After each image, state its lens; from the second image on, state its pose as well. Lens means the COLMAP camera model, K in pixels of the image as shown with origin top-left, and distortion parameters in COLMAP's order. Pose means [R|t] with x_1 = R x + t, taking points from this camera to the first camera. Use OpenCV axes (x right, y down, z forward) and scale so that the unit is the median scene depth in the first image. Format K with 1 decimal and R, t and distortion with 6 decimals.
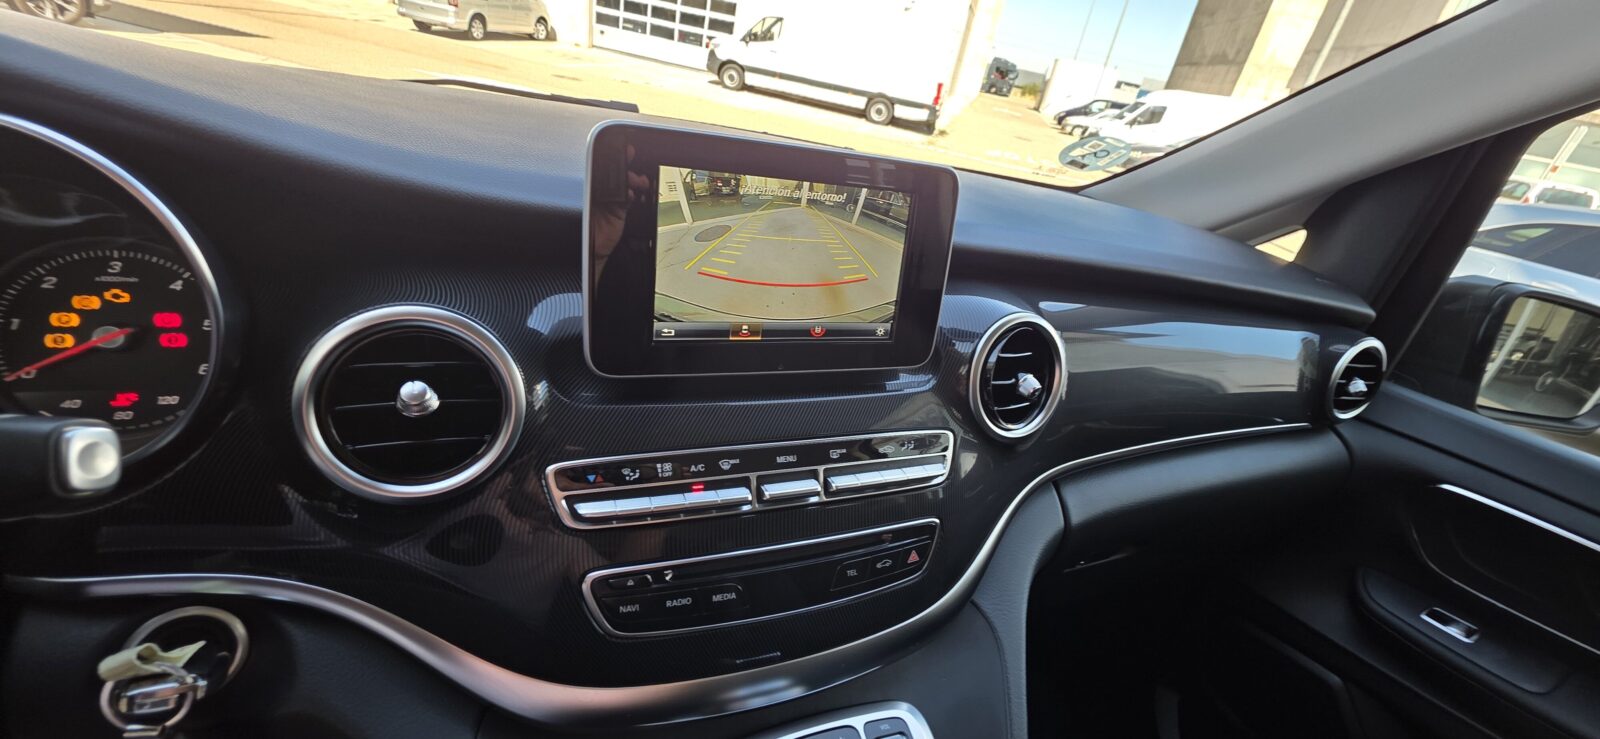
lens RADIAL K [[642.0, 0, 806.7], [0, 642.0, 371.3], [0, 0, 1]] dist [0.004325, -0.000098]
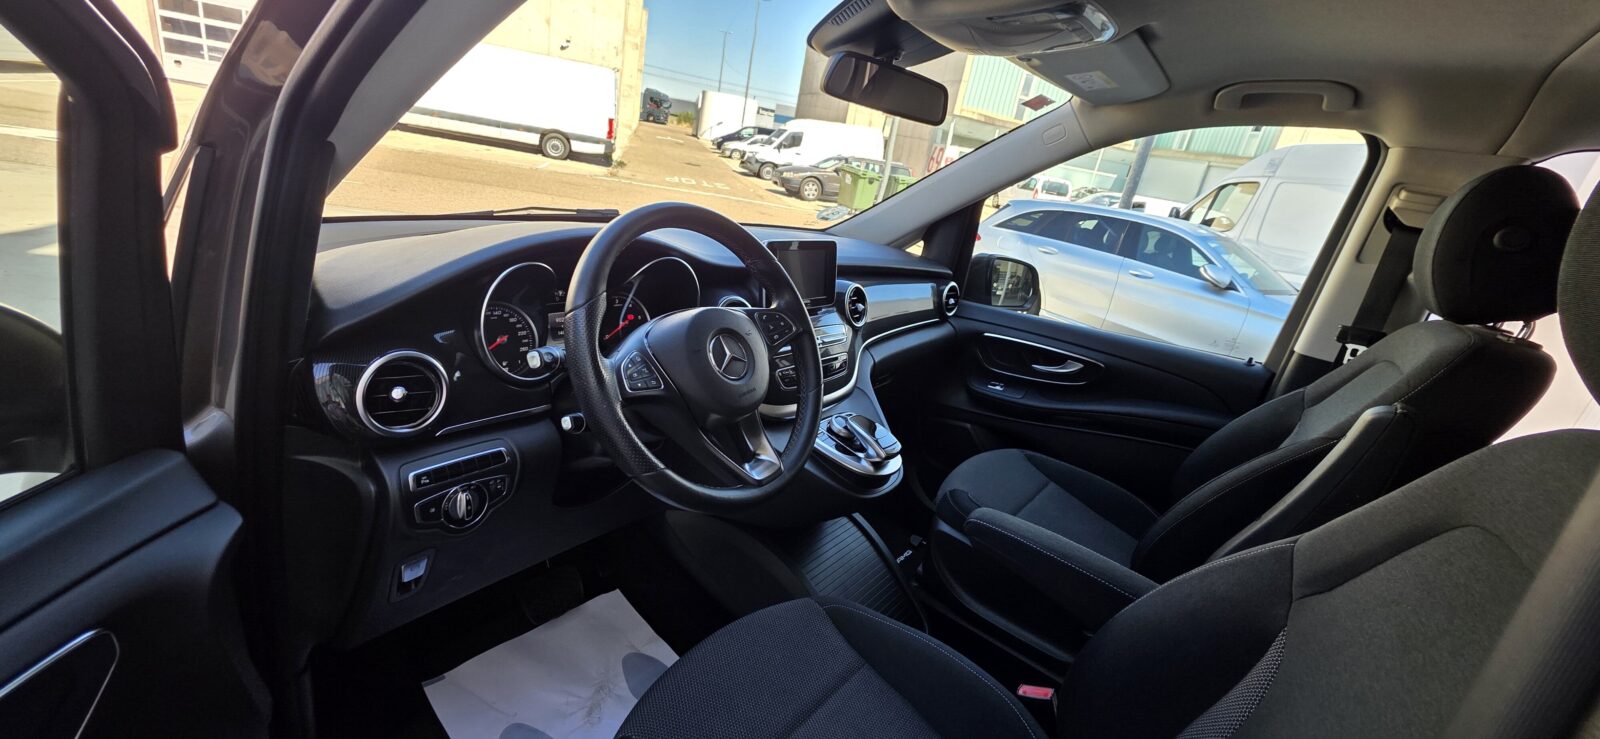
lens RADIAL K [[642.0, 0, 791.2], [0, 642.0, 363.3], [0, 0, 1]] dist [0.004325, -0.000098]
pose [[0.893393, -0.175723, 0.413485, -0.034199], [0.194698, 0.980856, -0.003828, 0.006357], [-0.404896, 0.083924, 0.910503, -0.043949]]
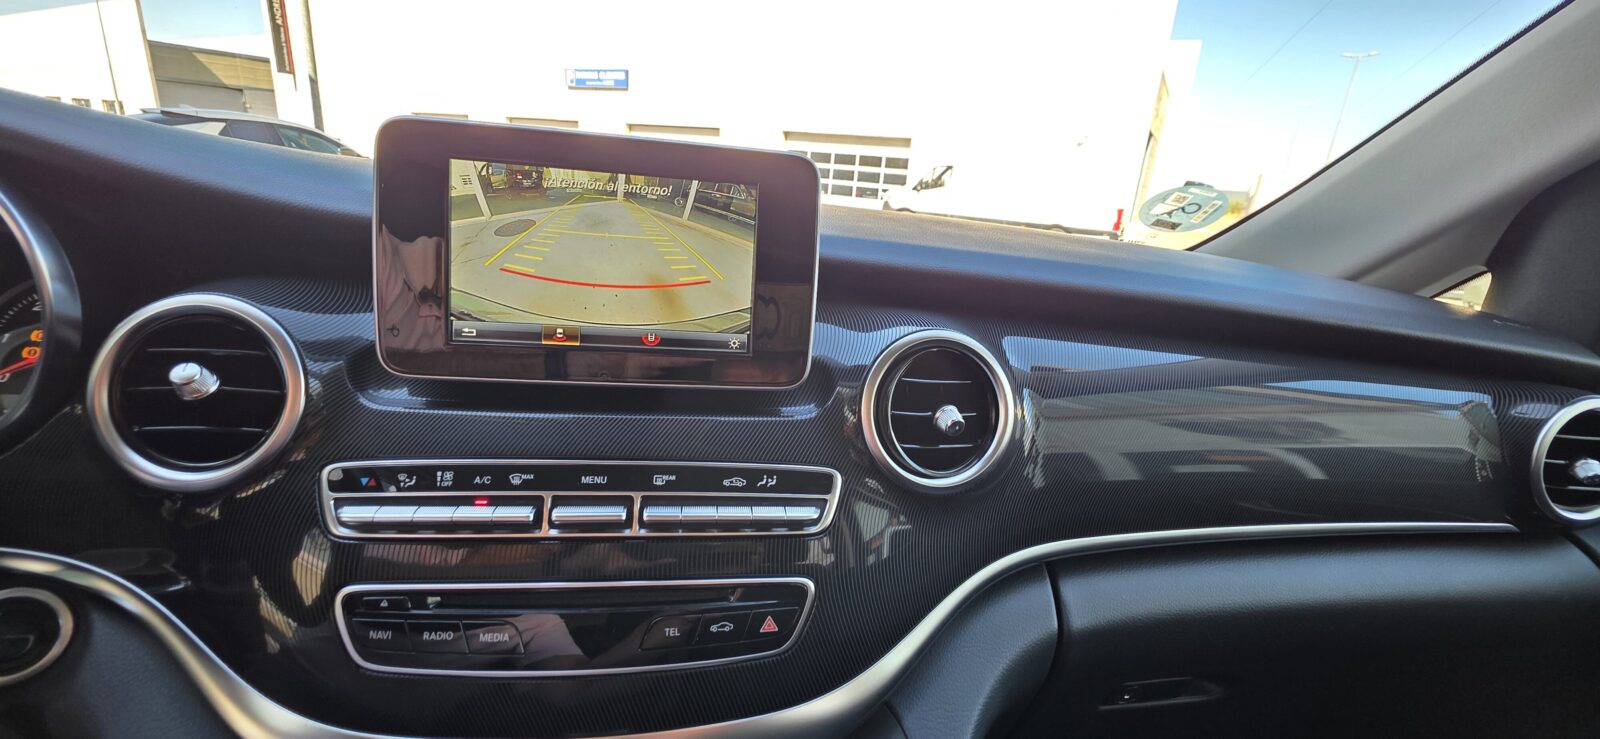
lens RADIAL K [[642.0, 0, 802.4], [0, 642.0, 376.1], [0, 0, 1]] dist [0.004325, -0.000098]
pose [[0.960549, -0.022438, -0.277204, 0.010992], [-0.033327, 0.980271, -0.194826, 0.003631], [0.276107, 0.196379, 0.940851, 0.005461]]
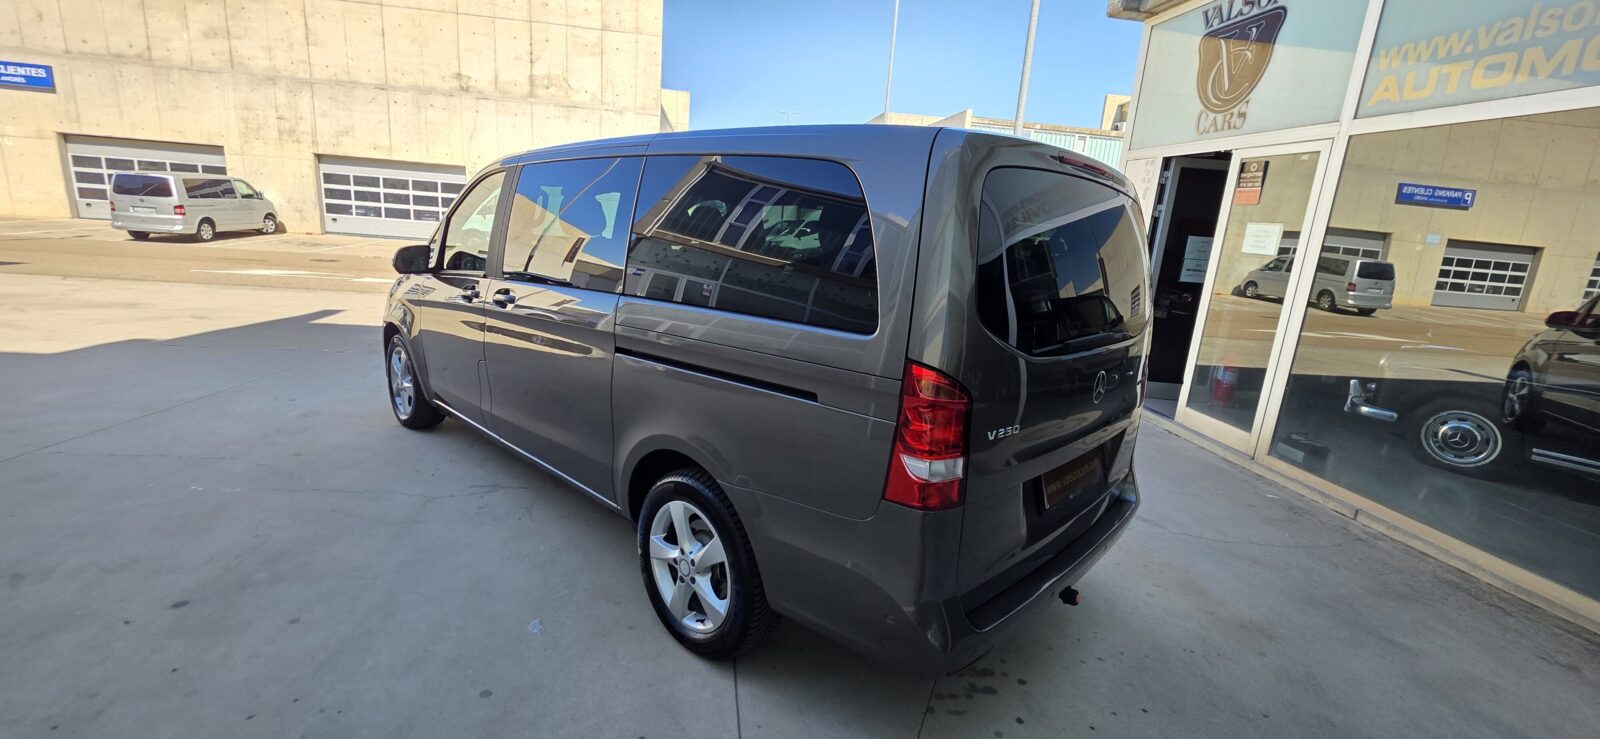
lens RADIAL K [[642.0, 0, 790.8], [0, 642.0, 362.8], [0, 0, 1]] dist [0.004325, -0.000098]
pose [[0.923213, -0.191952, 0.332913, -0.016145], [0.256137, 0.953187, -0.160710, 0.102581], [-0.286480, 0.233641, 0.929161, -0.235368]]
